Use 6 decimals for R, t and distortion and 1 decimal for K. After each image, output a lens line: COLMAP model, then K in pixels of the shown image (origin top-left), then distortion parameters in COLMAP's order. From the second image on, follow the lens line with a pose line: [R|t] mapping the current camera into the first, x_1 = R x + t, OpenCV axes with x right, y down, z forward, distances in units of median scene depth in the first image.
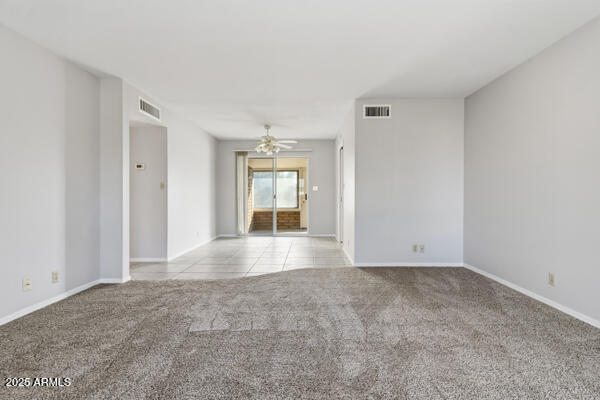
lens RADIAL K [[281.0, 0, 301.0], [0, 281.0, 197.2], [0, 0, 1]] dist [0.000359, -0.000112]
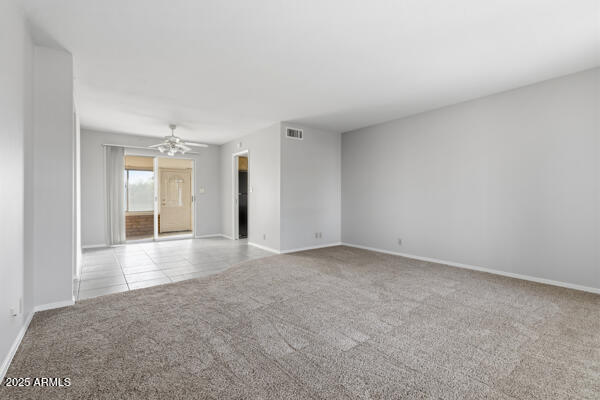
lens RADIAL K [[281.0, 0, 301.0], [0, 281.0, 197.2], [0, 0, 1]] dist [0.000359, -0.000112]
pose [[0.785673, -0.000966, 0.618641, -0.372564], [0.004413, 0.999982, -0.004044, -0.001316], [-0.618626, 0.005907, 0.785663, -0.034252]]
